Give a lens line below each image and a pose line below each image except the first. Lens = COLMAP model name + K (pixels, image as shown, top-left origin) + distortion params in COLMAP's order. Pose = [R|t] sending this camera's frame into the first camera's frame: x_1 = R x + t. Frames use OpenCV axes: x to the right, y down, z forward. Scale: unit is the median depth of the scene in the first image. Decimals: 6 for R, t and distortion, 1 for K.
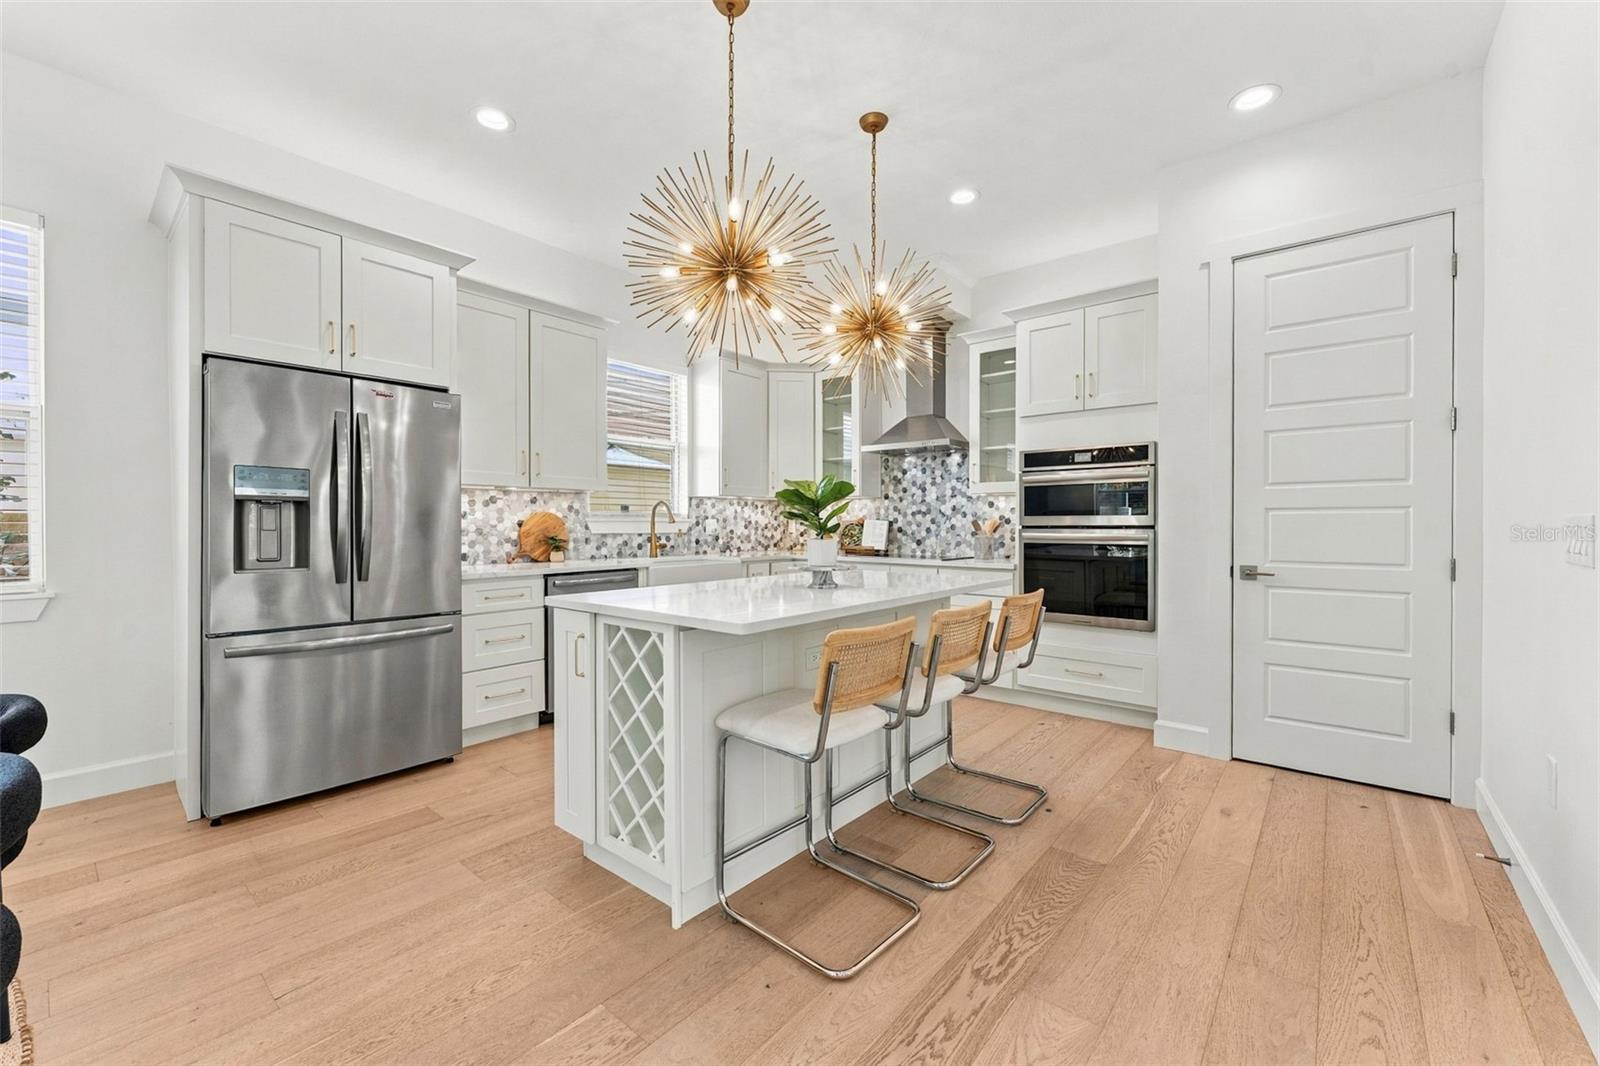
lens RADIAL K [[644.8, 0, 804.9], [0, 644.8, 530.6], [0, 0, 1]] dist [-0.000889, -0.000347]
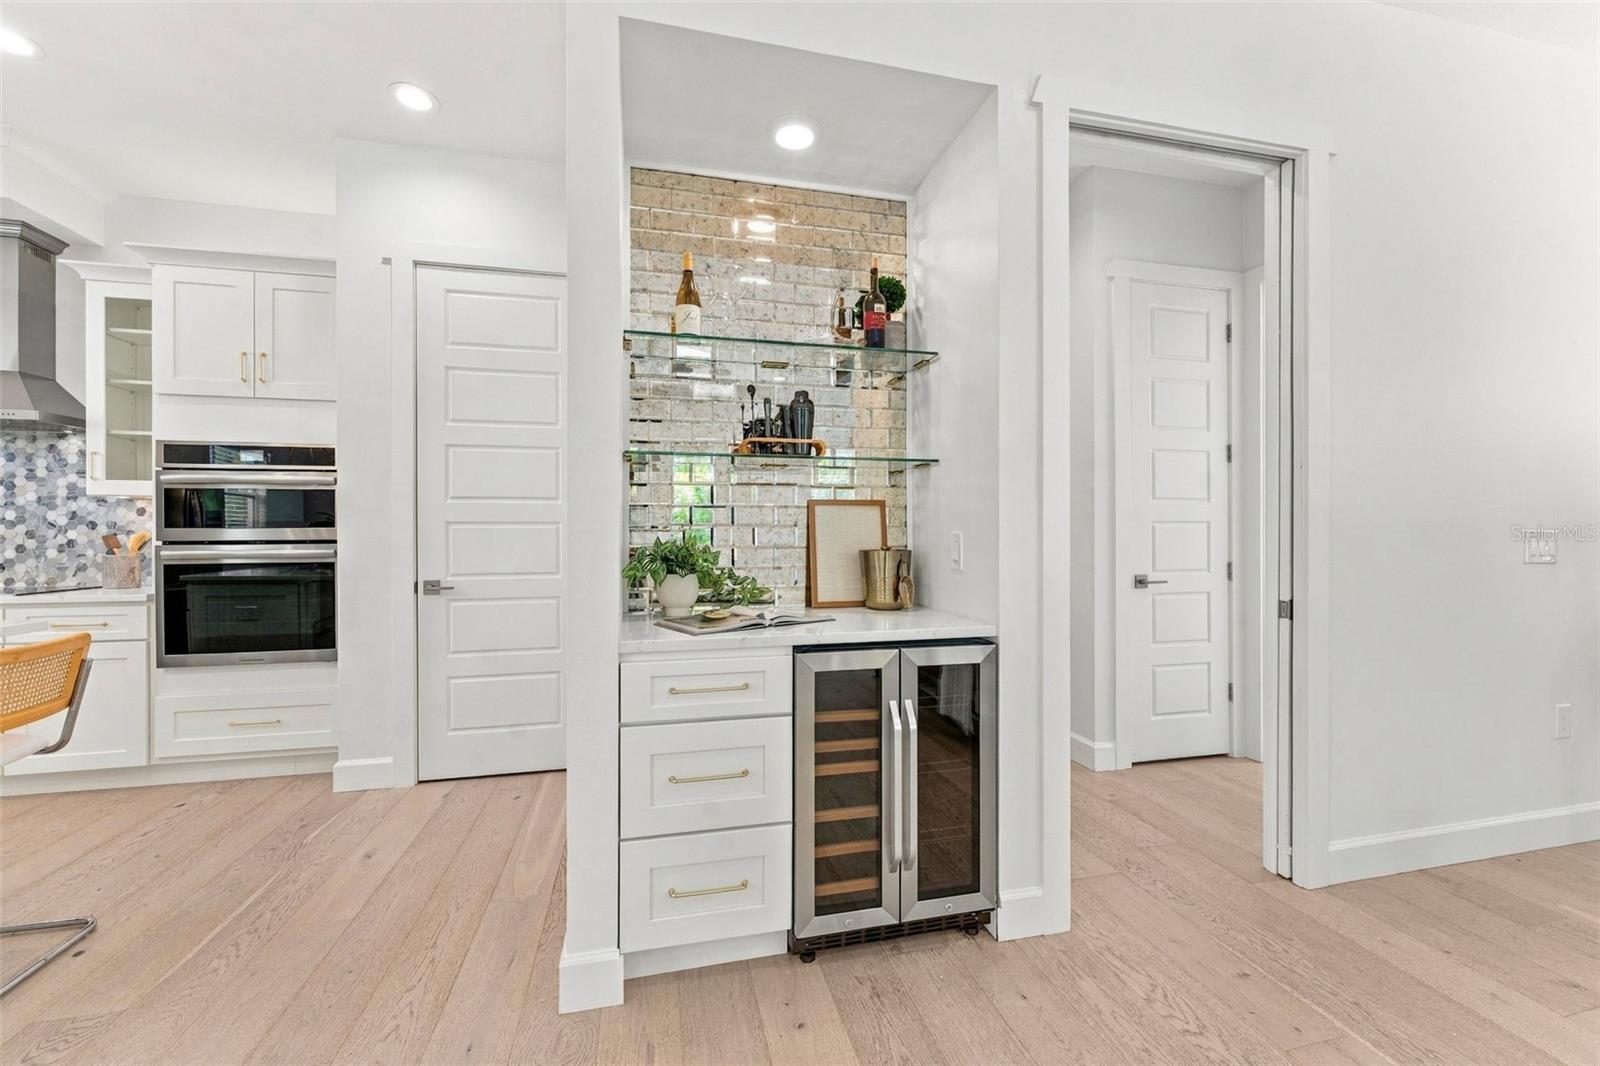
lens RADIAL K [[644.8, 0, 790.9], [0, 644.8, 533.7], [0, 0, 1]] dist [-0.000889, -0.000347]
pose [[0.602099, 0.000697, 0.798421, 0.156884], [0.011580, 0.999887, -0.009606, -0.000421], [-0.798337, 0.015030, 0.602023, -0.017607]]
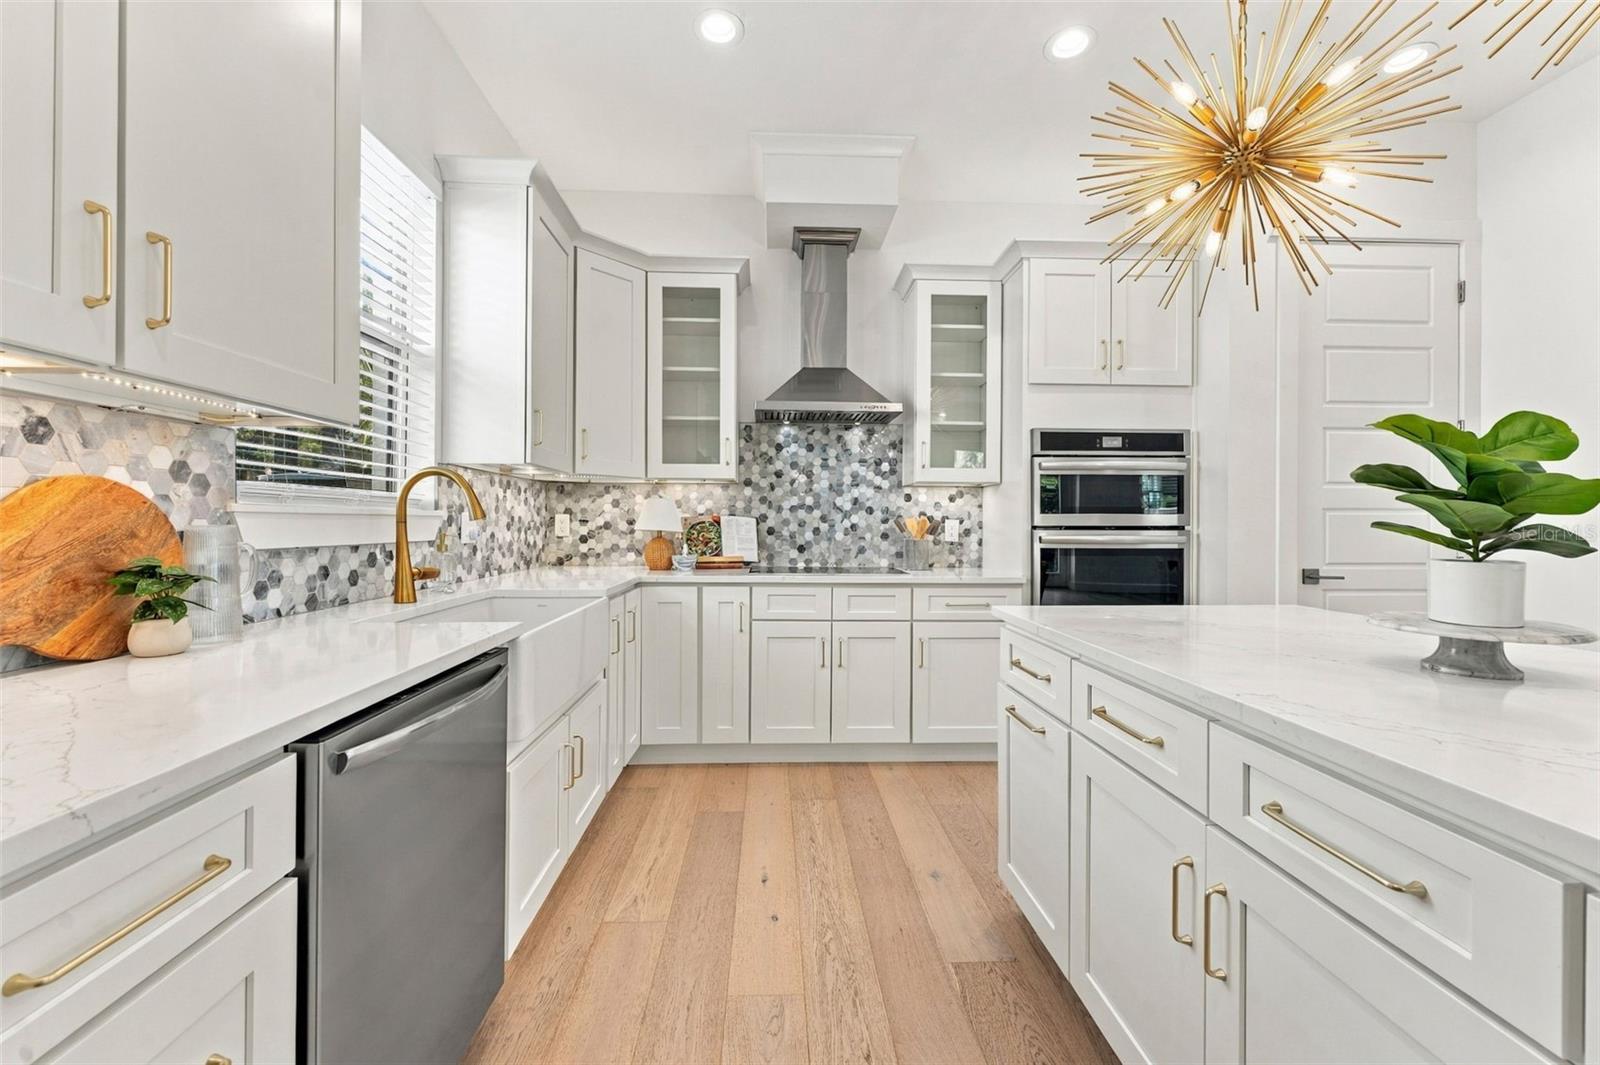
lens RADIAL K [[644.8, 0, 816.1], [0, 644.8, 517.5], [0, 0, 1]] dist [-0.000889, -0.000347]
pose [[0.744936, 0.007942, 0.667089, -0.315984], [0.003277, 0.999874, -0.015564, -0.005588], [-0.667128, 0.013780, 0.744815, 0.523266]]
